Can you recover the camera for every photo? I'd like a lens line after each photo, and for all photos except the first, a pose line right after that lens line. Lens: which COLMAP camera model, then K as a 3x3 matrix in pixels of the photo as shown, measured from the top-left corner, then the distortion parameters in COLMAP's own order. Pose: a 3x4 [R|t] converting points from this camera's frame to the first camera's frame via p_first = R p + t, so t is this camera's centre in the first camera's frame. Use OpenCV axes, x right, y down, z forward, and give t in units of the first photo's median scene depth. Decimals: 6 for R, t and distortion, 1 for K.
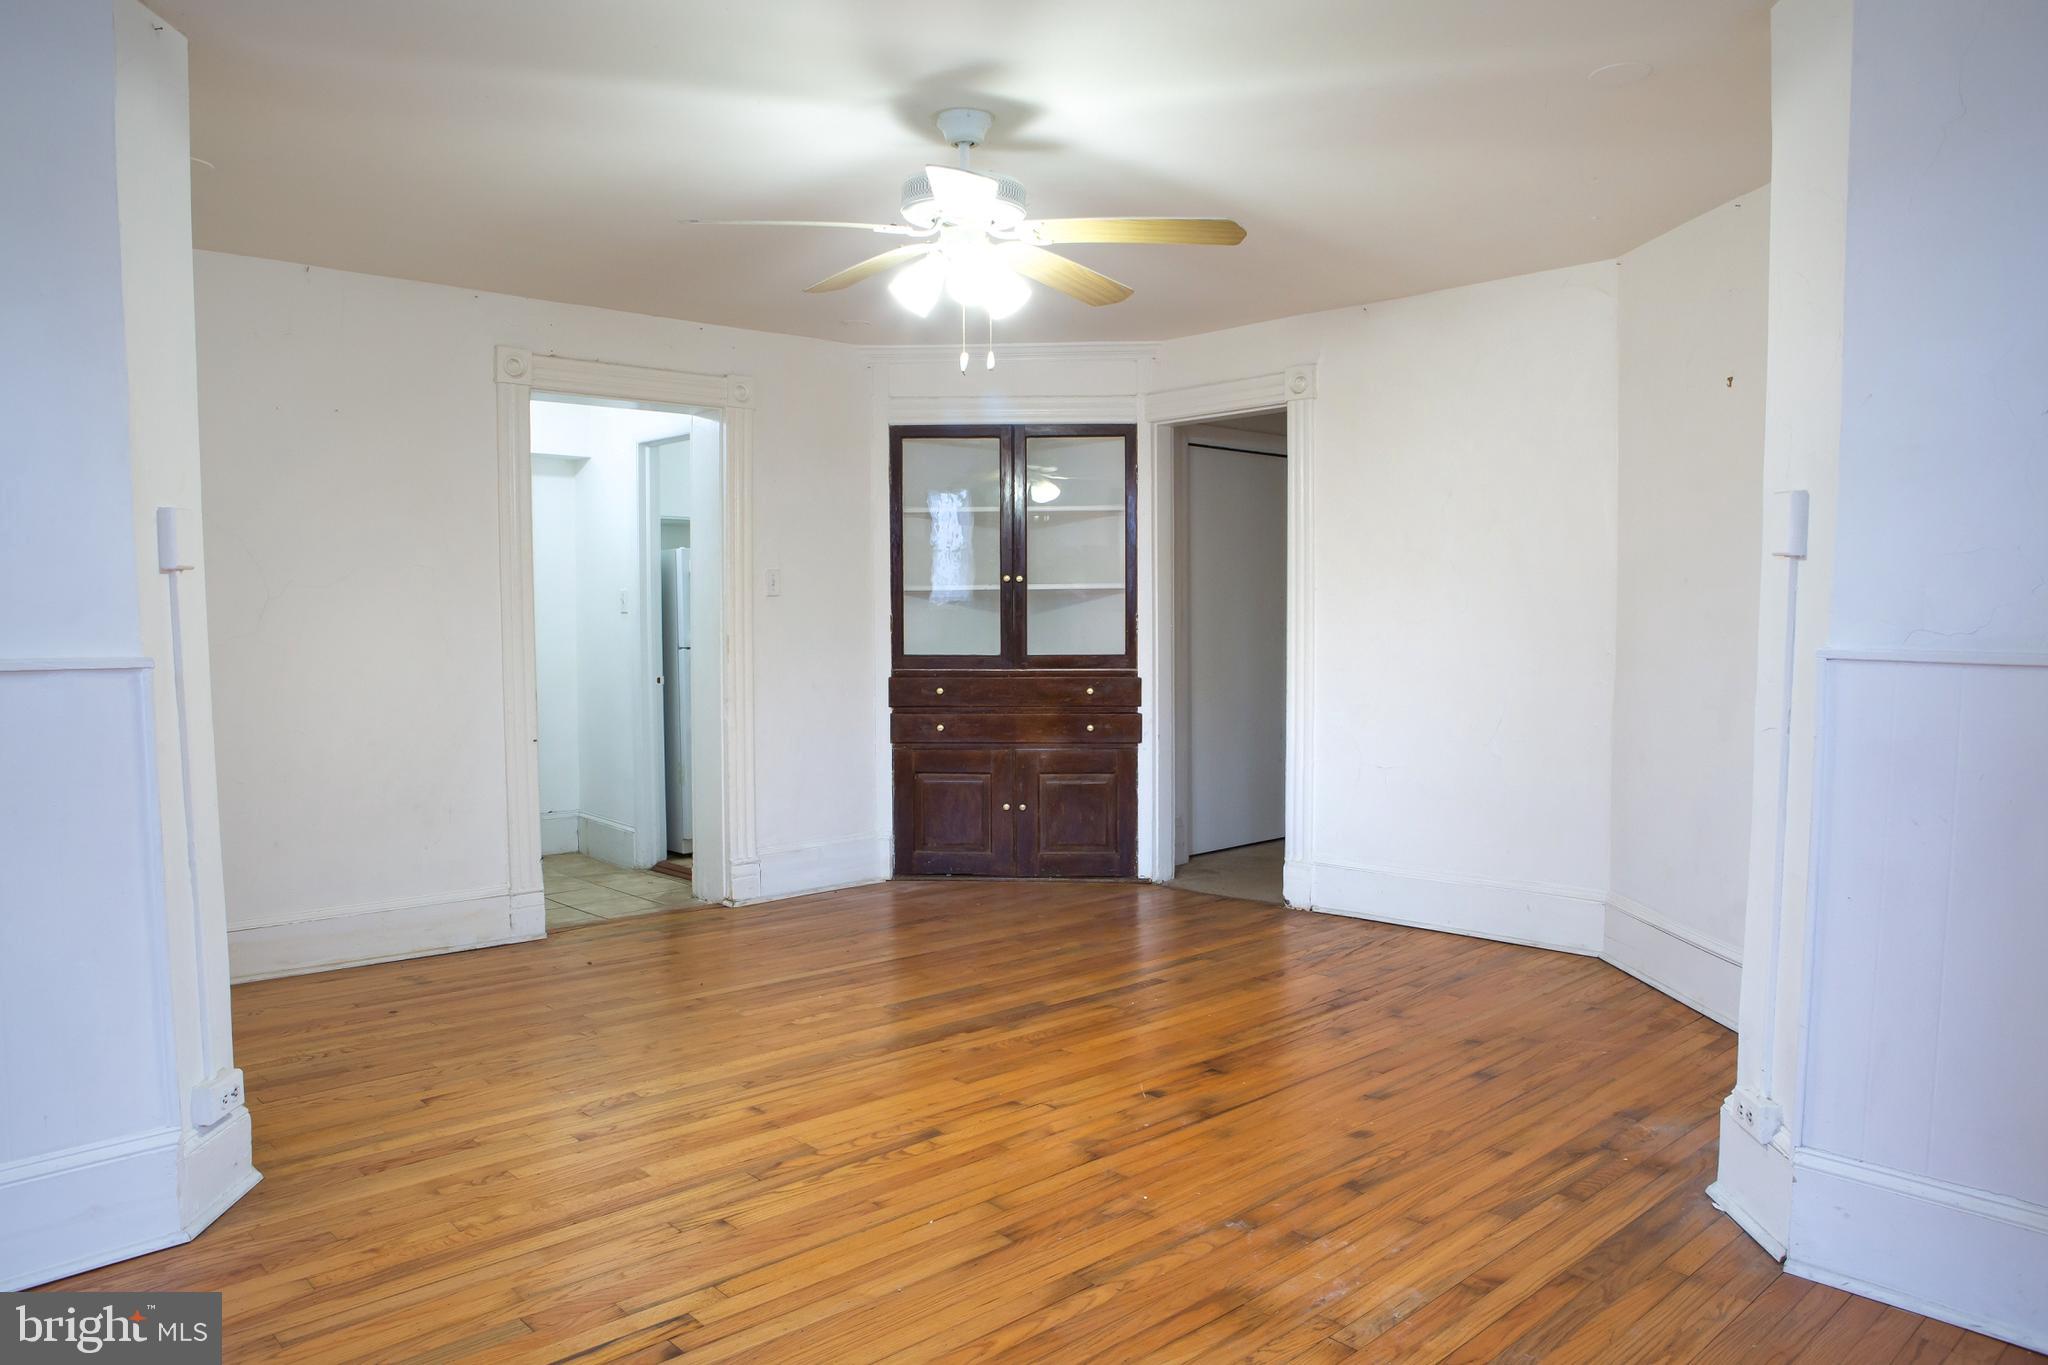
lens RADIAL K [[1439.8, 0, 1024.0], [0, 1439.8, 682.5], [0, 0, 1]] dist [-0.064002, 0.004013]
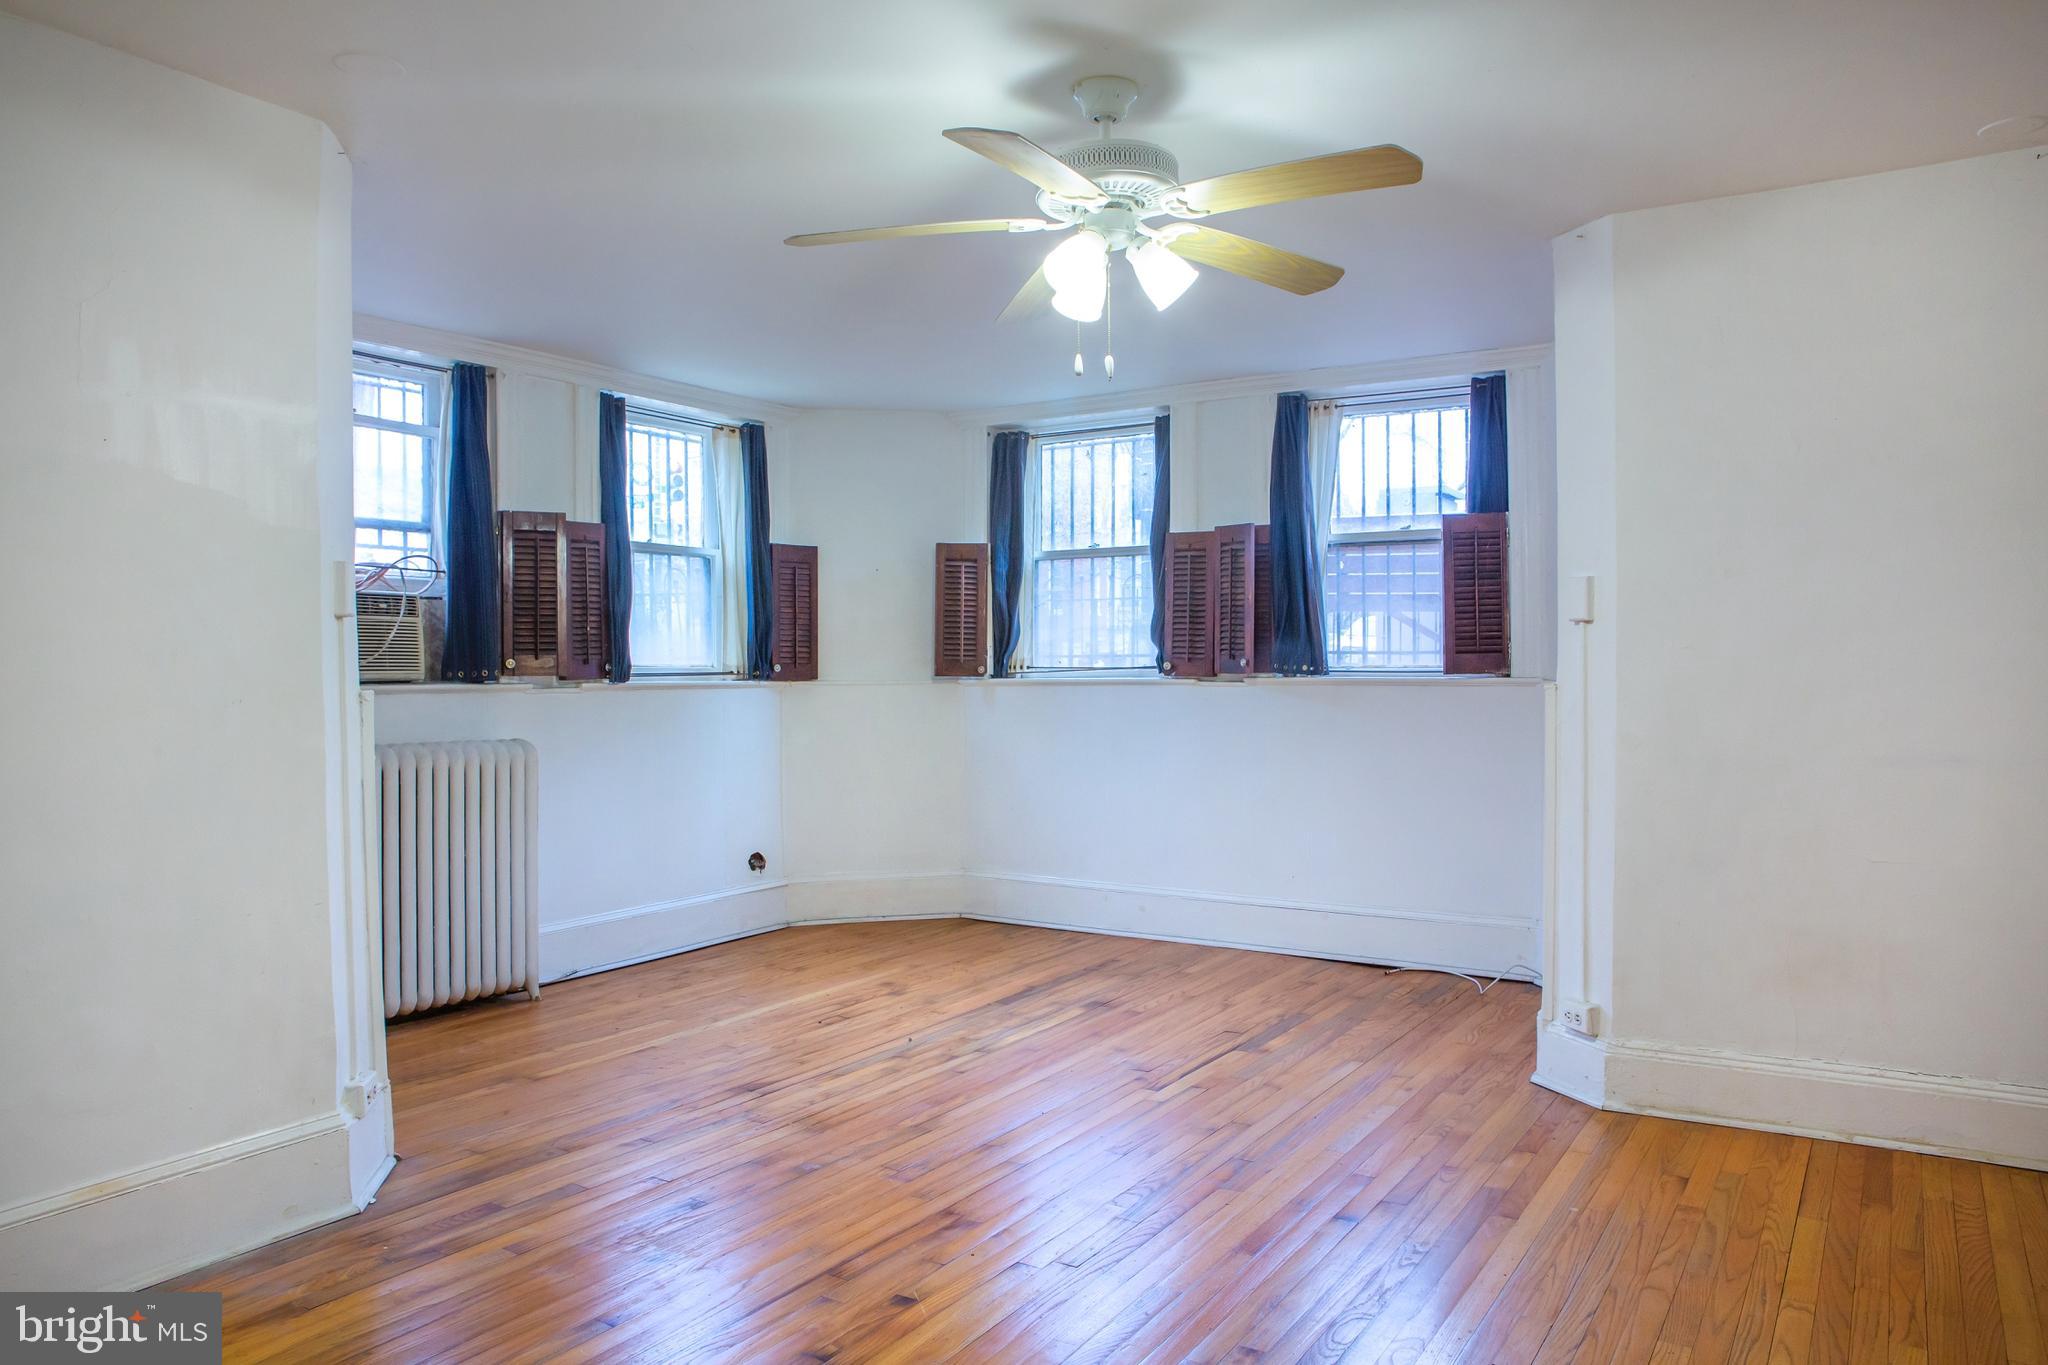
lens RADIAL K [[1439.8, 0, 1024.0], [0, 1439.8, 682.5], [0, 0, 1]] dist [-0.064002, 0.004013]
pose [[-0.968893, 0.012639, -0.247157, 0.119189], [-0.001665, 0.998340, 0.057580, -0.043803], [0.247474, 0.056200, -0.967263, 0.972194]]
